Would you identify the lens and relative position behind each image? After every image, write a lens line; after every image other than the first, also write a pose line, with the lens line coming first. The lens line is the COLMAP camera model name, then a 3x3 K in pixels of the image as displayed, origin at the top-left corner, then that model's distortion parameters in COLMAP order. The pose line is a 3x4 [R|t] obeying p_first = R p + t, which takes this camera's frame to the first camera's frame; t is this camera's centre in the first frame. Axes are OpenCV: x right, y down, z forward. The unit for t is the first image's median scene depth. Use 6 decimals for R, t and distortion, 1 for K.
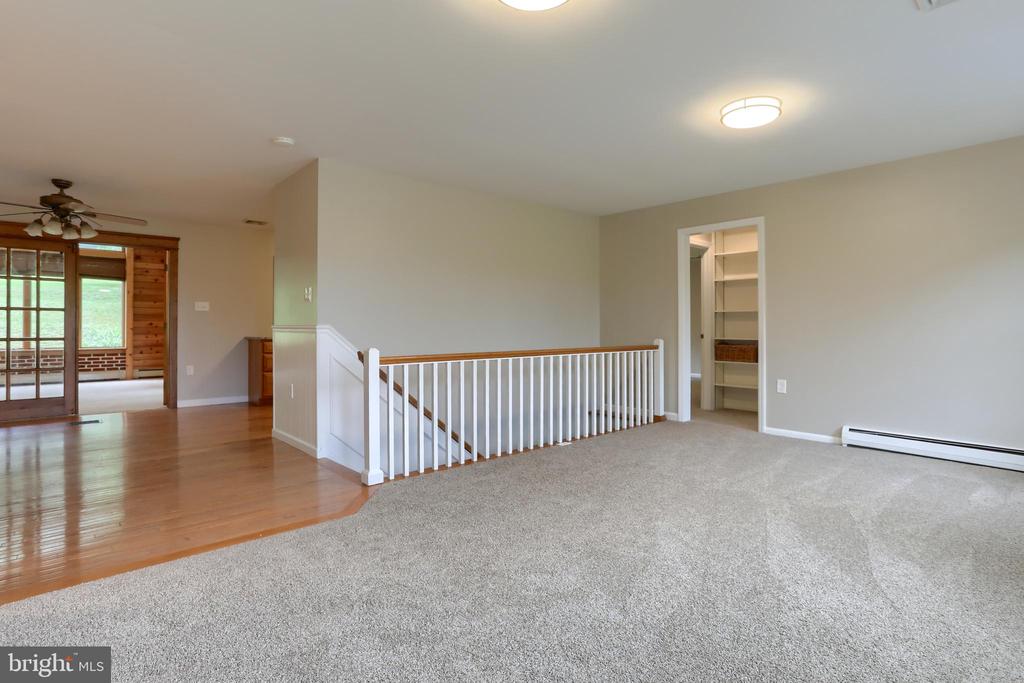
lens RADIAL K [[518.3, 0, 525.4], [0, 518.3, 324.0], [0, 0, 1]] dist [-0.023730, 0.003045]
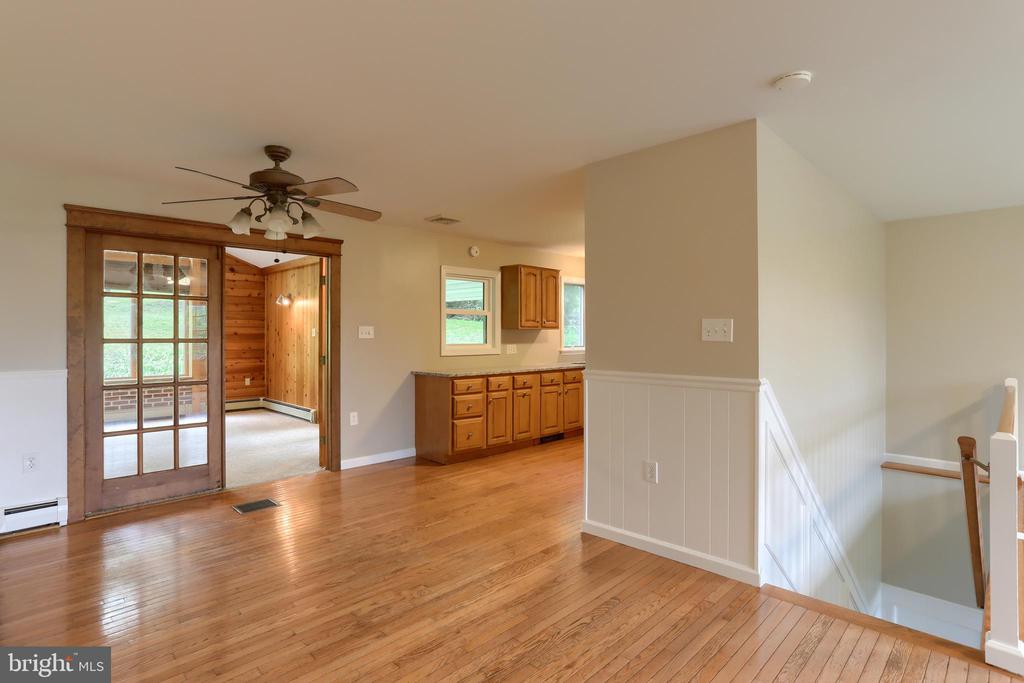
lens RADIAL K [[518.3, 0, 495.8], [0, 518.3, 338.2], [0, 0, 1]] dist [-0.023730, 0.003045]
pose [[0.998928, -0.000296, 0.046294, -0.531083], [-0.000388, 0.999891, 0.014774, -0.041070], [-0.046293, -0.014777, 0.998819, 0.265423]]
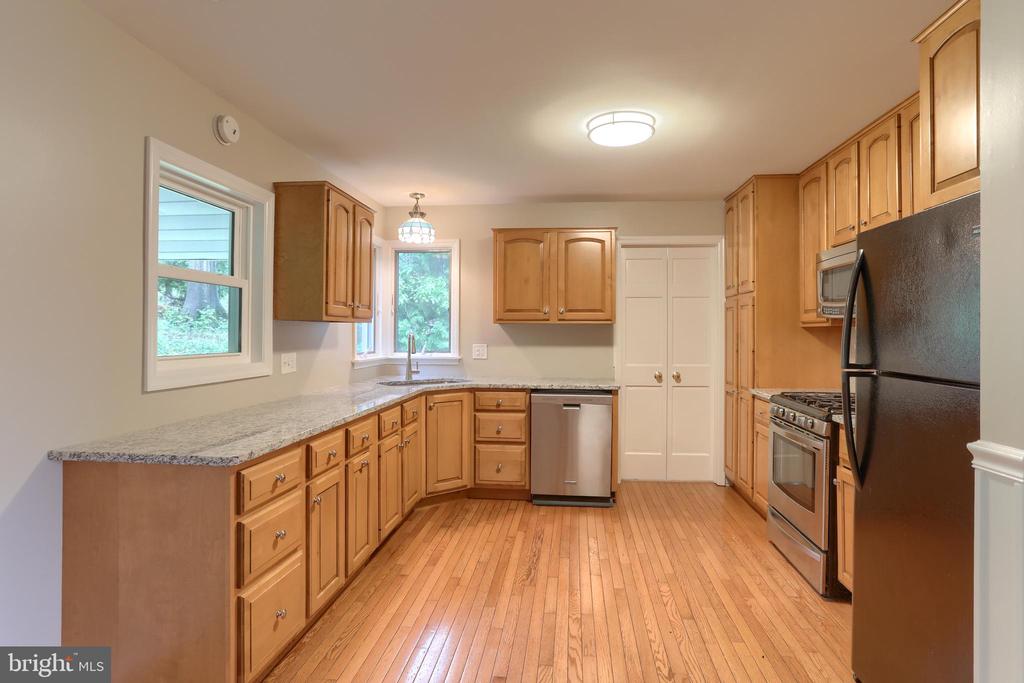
lens RADIAL K [[548.6, 0, 511.0], [0, 548.6, 332.0], [0, 0, 1]] dist [-0.044079, 0.006505]
pose [[0.732723, 0.004987, 0.680509, -0.651628], [-0.010809, 0.999932, 0.004310, -0.037472], [-0.680441, -0.010514, 0.732727, 0.798162]]
